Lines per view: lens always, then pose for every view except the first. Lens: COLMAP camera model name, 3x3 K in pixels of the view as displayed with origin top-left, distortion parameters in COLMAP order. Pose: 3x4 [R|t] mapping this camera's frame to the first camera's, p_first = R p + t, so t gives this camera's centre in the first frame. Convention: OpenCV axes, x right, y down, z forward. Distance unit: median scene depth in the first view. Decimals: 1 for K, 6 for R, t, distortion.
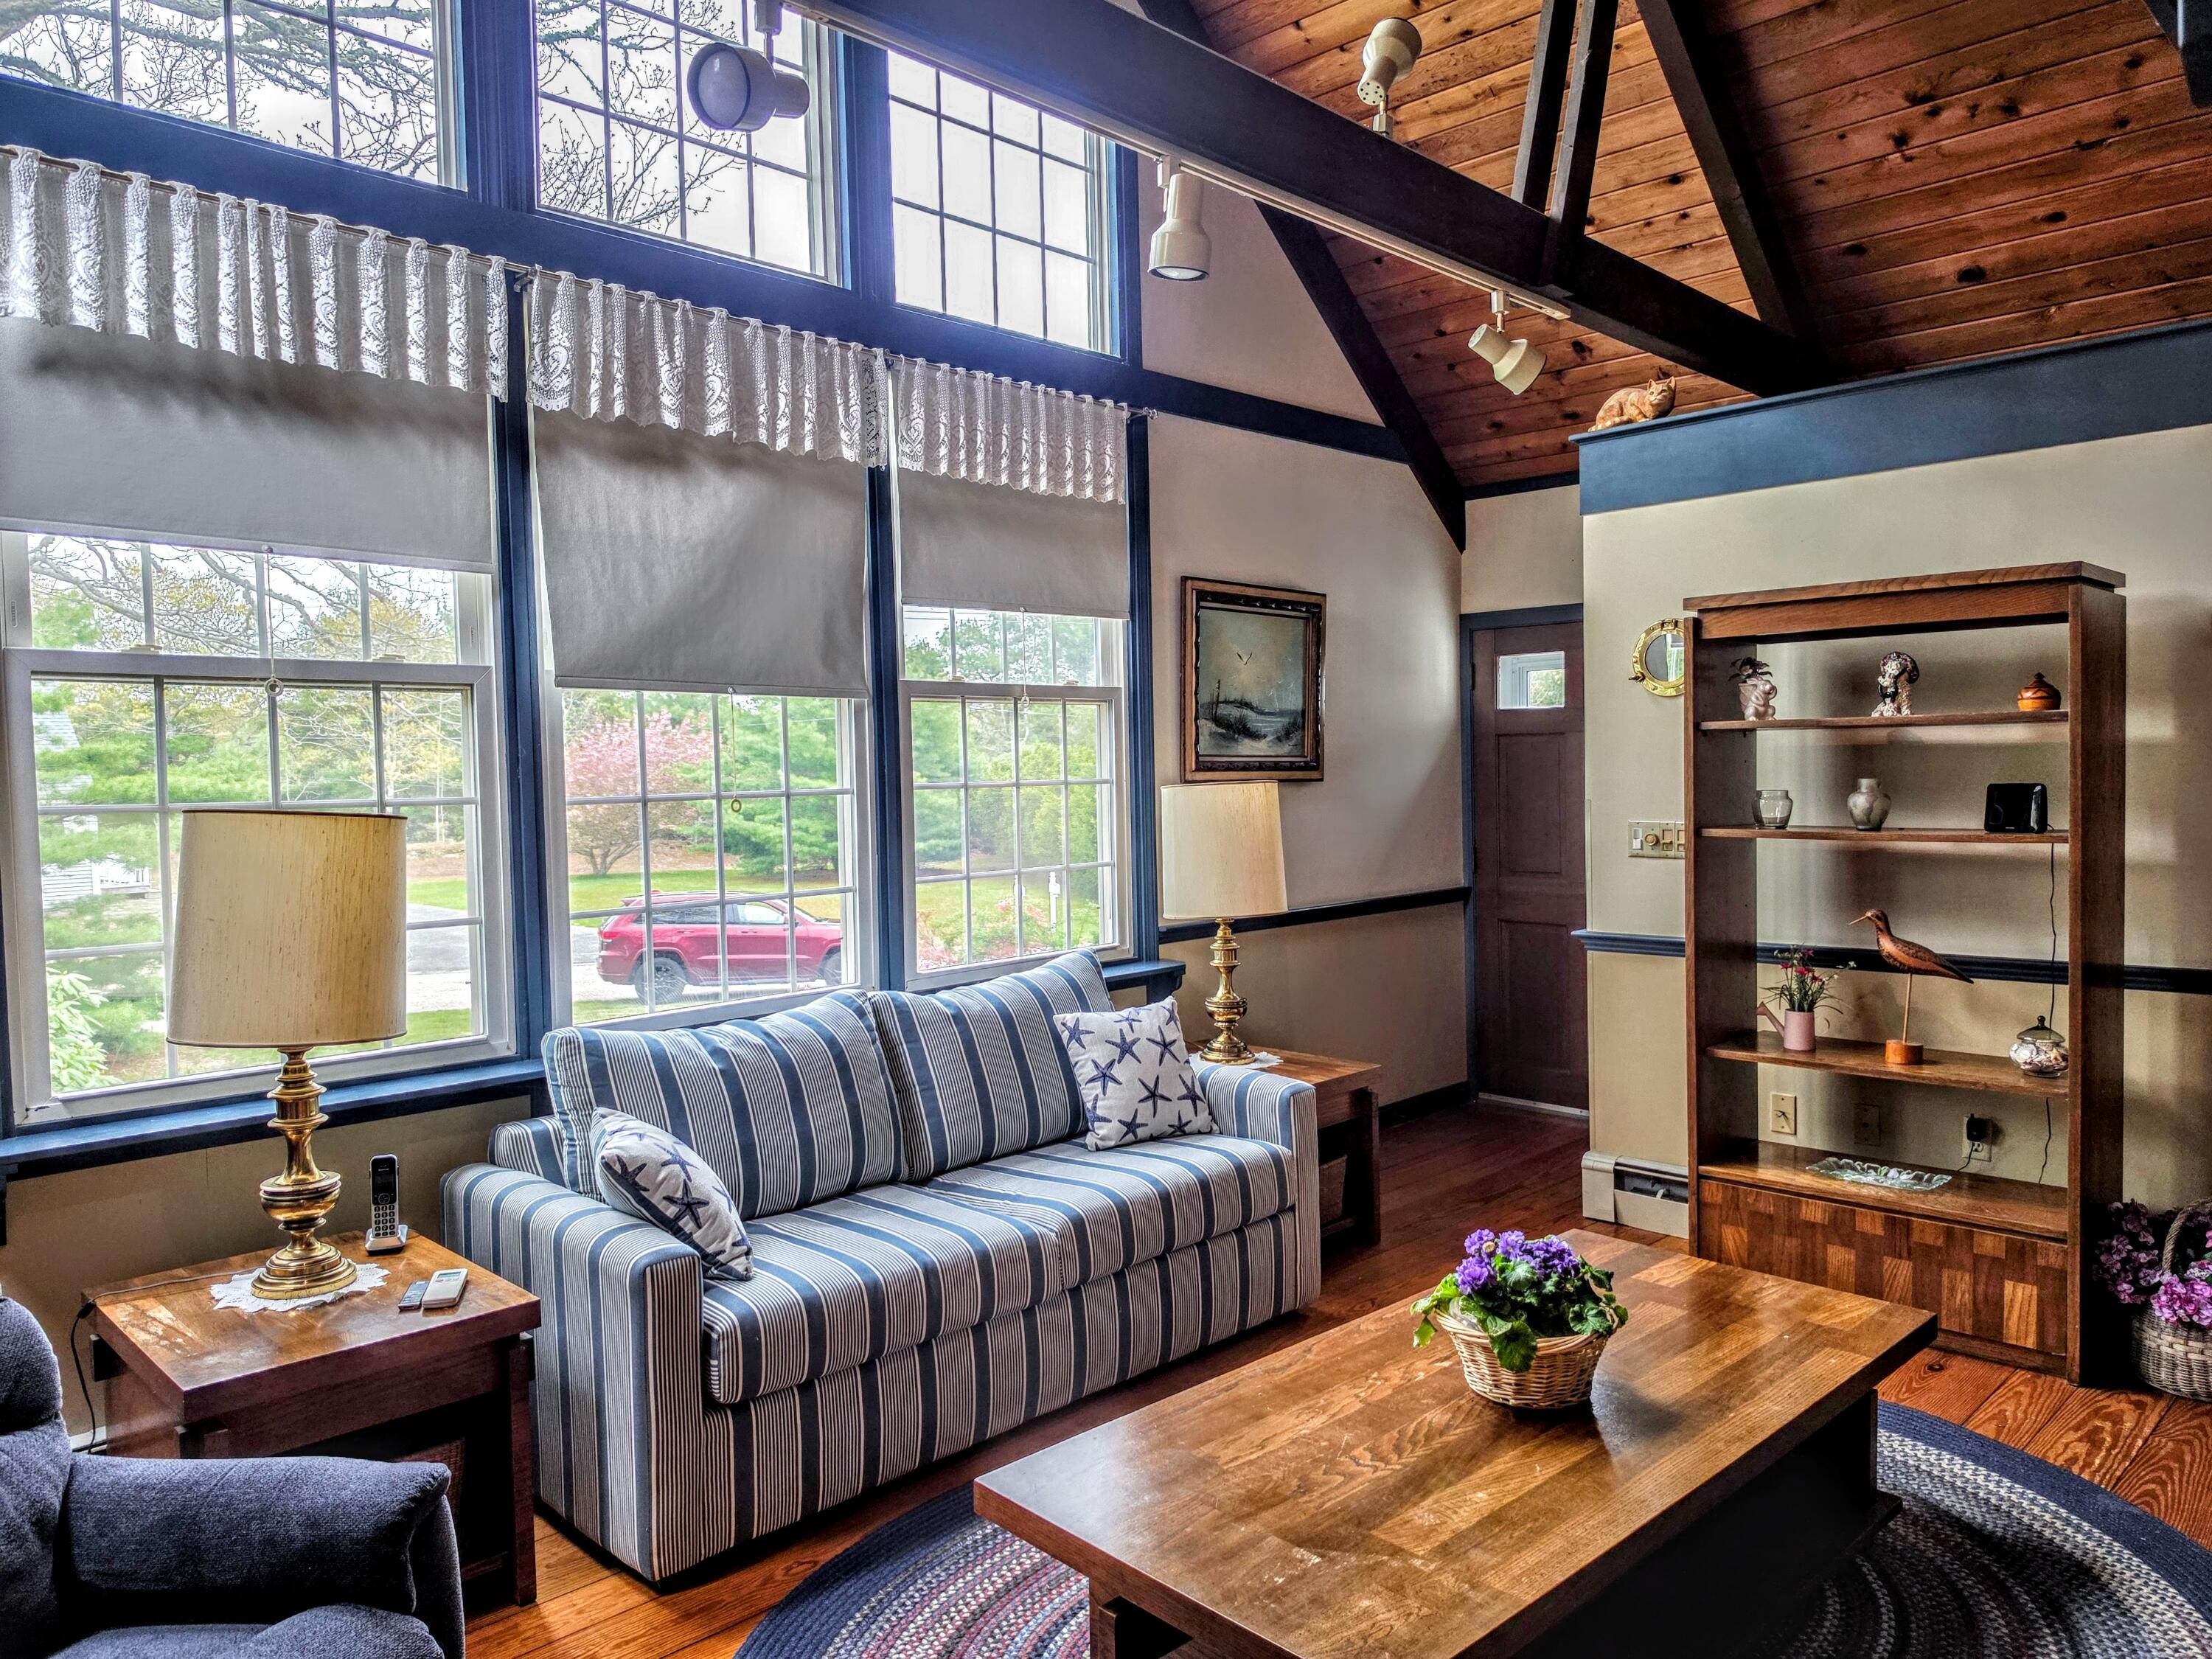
lens RADIAL K [[1566.0, 0, 1075.9], [0, 1566.0, 817.1], [0, 0, 1]] dist [0.057283, -0.066917]
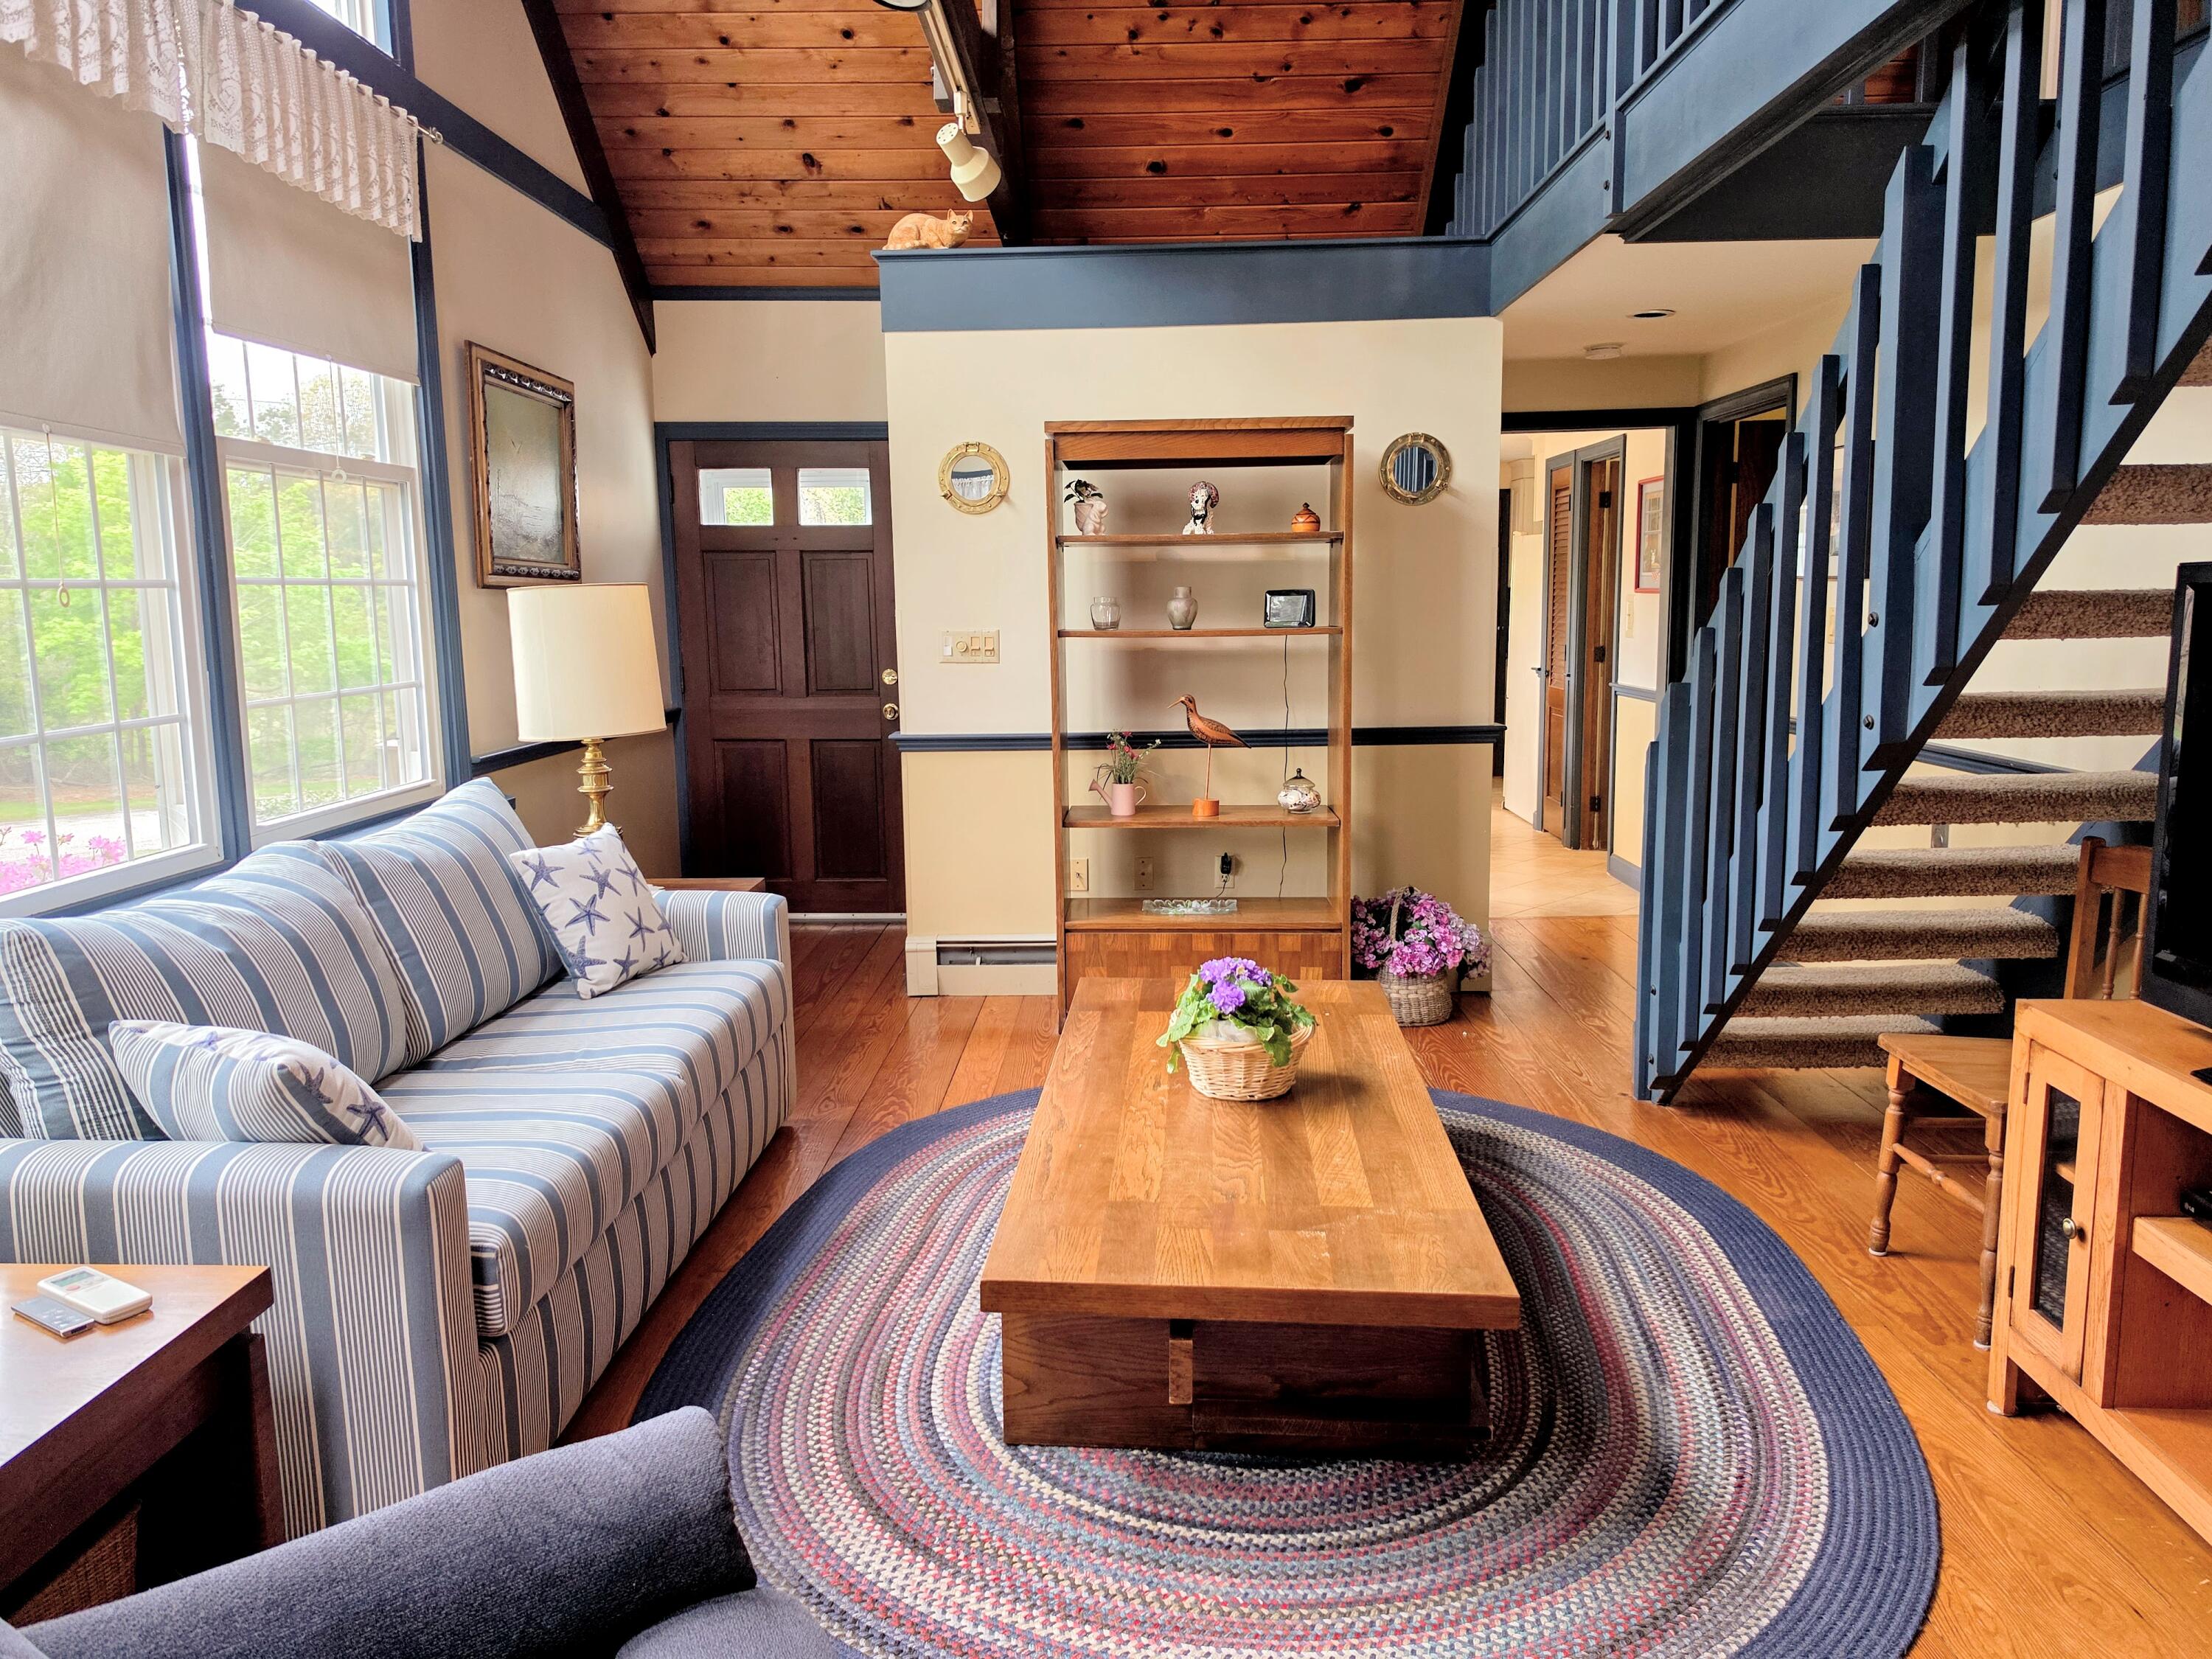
lens RADIAL K [[1566.0, 0, 1116.2], [0, 1566.0, 819.1], [0, 0, 1]] dist [0.057283, -0.066917]
pose [[0.709769, -0.088477, 0.698856, -0.369743], [0.021458, 0.994336, 0.104093, 0.025492], [-0.704107, -0.058886, 0.707648, 0.162747]]
